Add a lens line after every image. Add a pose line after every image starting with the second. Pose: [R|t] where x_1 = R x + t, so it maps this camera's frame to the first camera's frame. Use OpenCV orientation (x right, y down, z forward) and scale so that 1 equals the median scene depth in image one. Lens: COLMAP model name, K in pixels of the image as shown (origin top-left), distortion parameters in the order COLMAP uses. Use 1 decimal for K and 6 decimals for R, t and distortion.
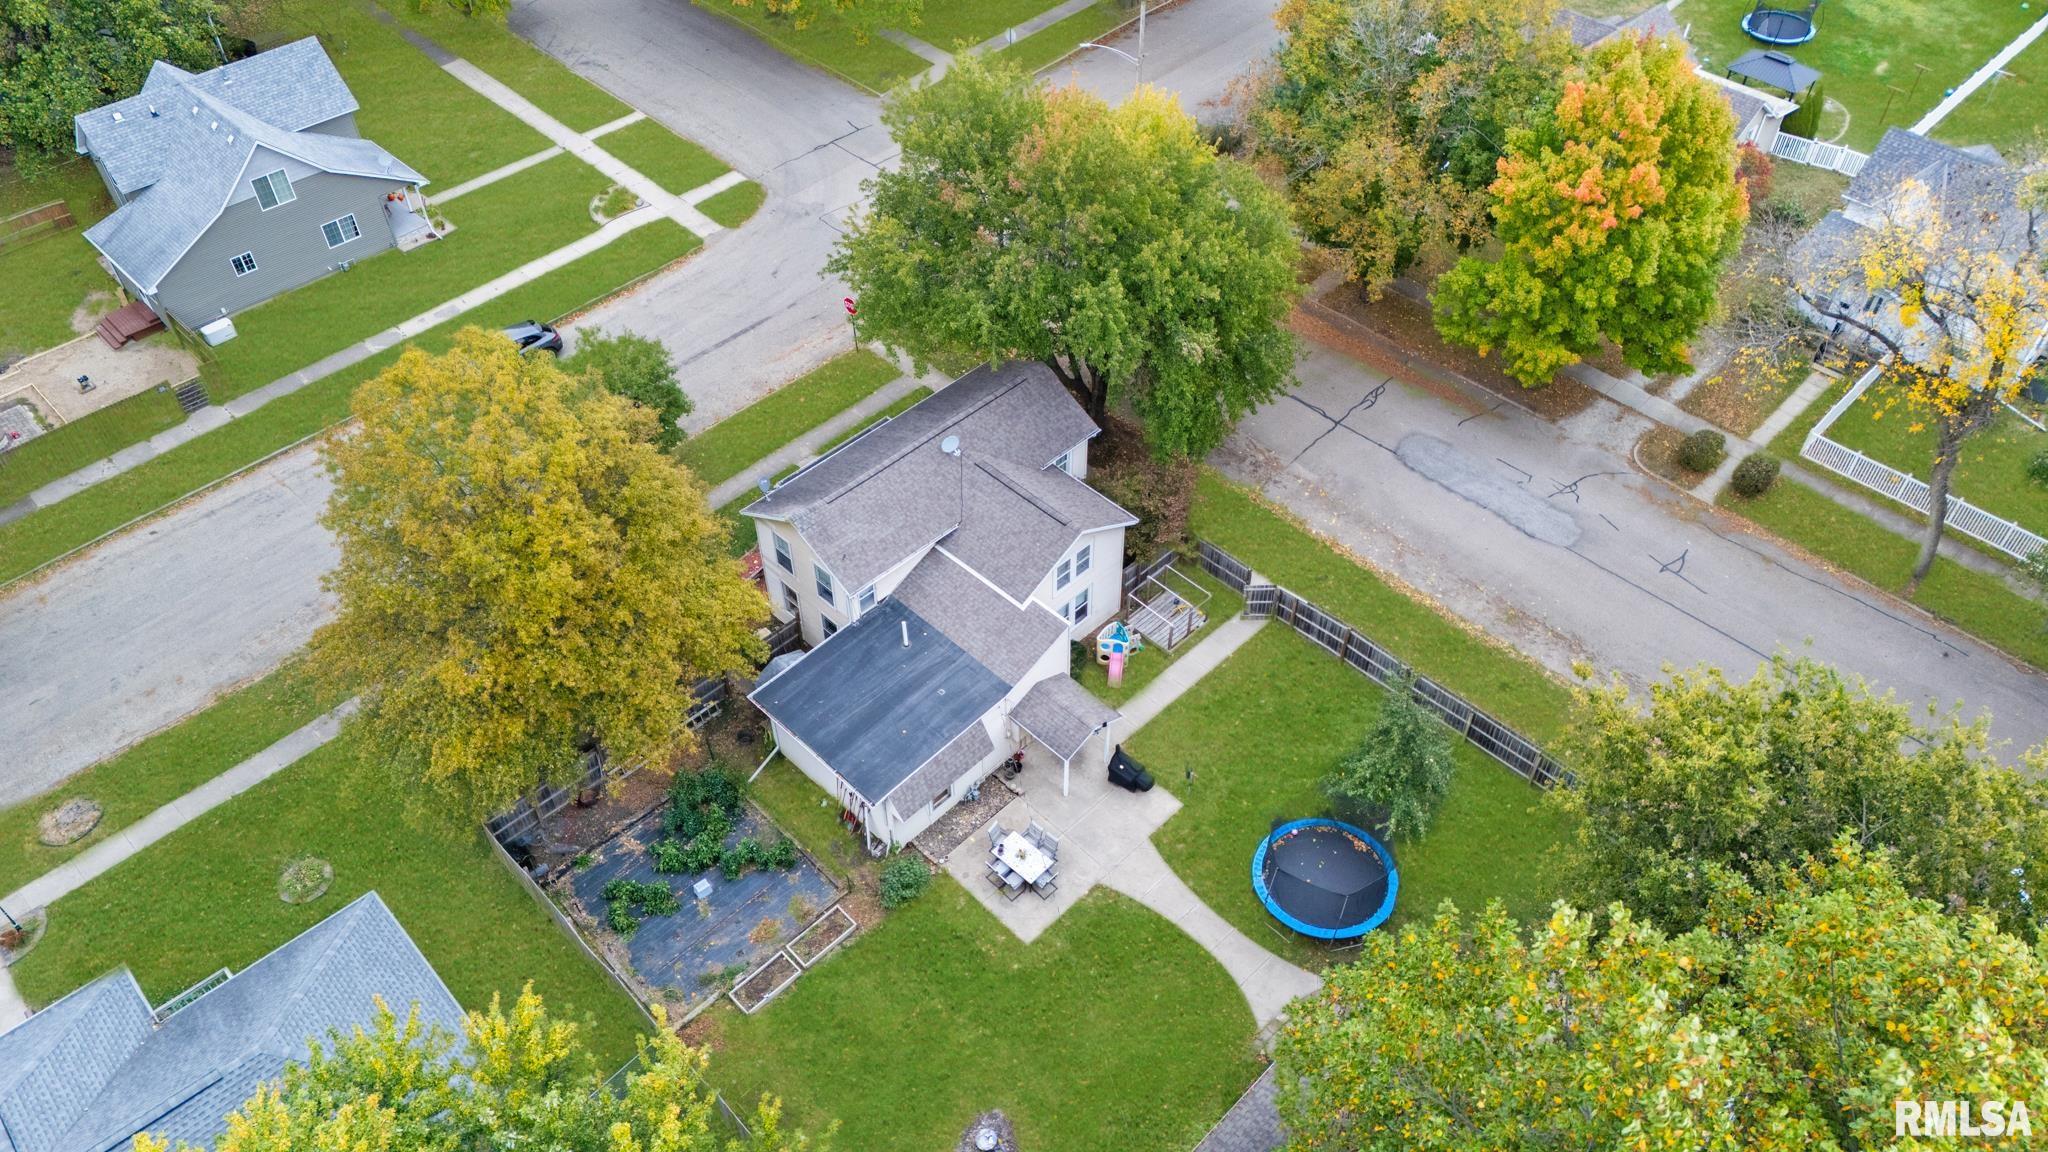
lens RADIAL K [[1451.0, 0, 1030.6], [0, 1451.0, 584.3], [0, 0, 1]] dist [0.033400, -0.010572]
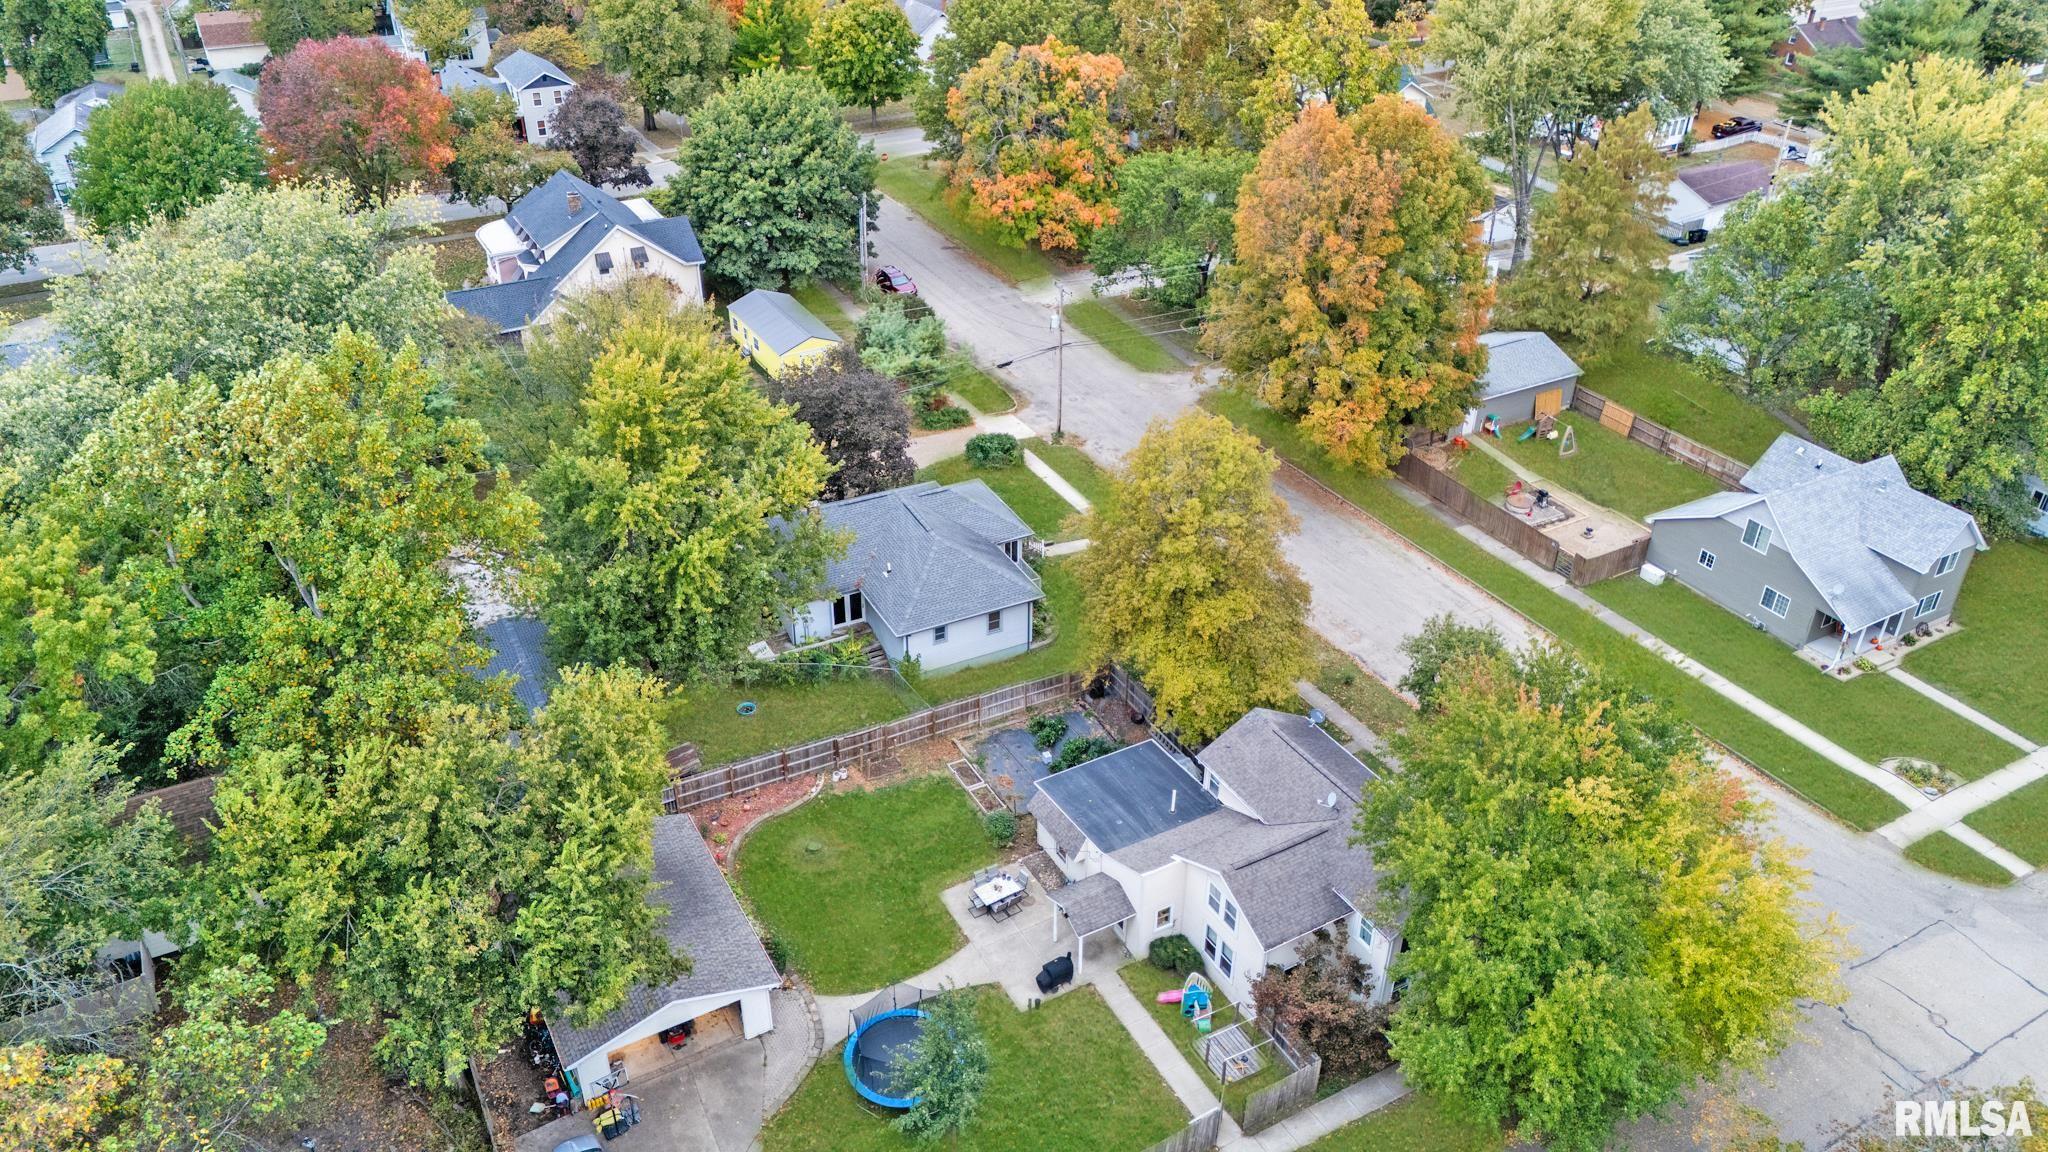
lens RADIAL K [[1451.0, 0, 1026.9], [0, 1451.0, 563.2], [0, 0, 1]] dist [0.033400, -0.010572]
pose [[-0.277048, 0.496409, -0.822692, 0.708669], [-0.699024, 0.483321, 0.527035, -0.512776], [0.659250, 0.721095, 0.213099, 0.391169]]
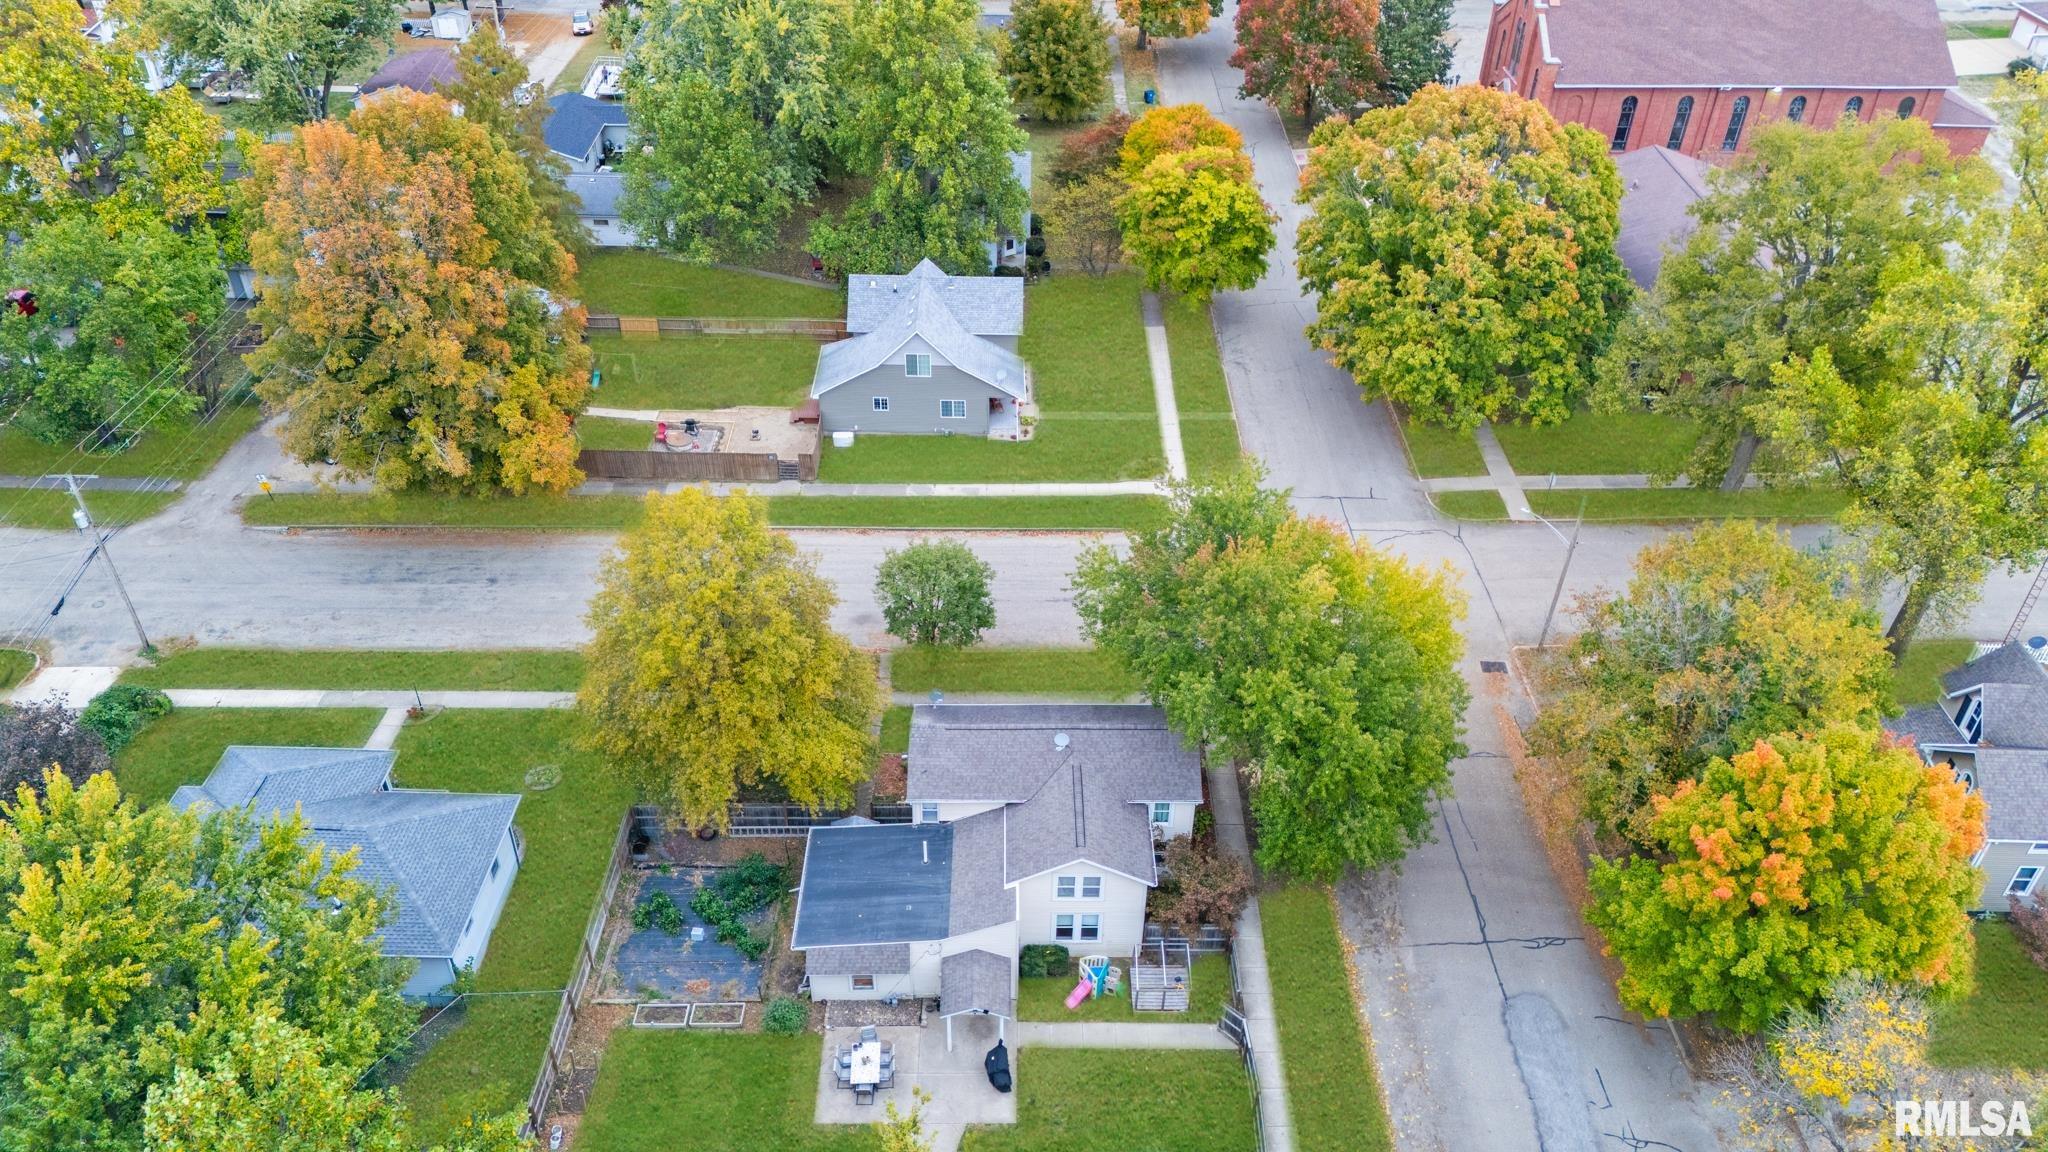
lens RADIAL K [[1451.0, 0, 1034.9], [0, 1451.0, 586.0], [0, 0, 1]] dist [0.033400, -0.010572]
pose [[0.710237, 0.425376, -0.560909, 0.443054], [-0.515337, 0.856984, -0.002623, -0.157235], [0.479574, 0.290919, 0.827874, -0.010312]]
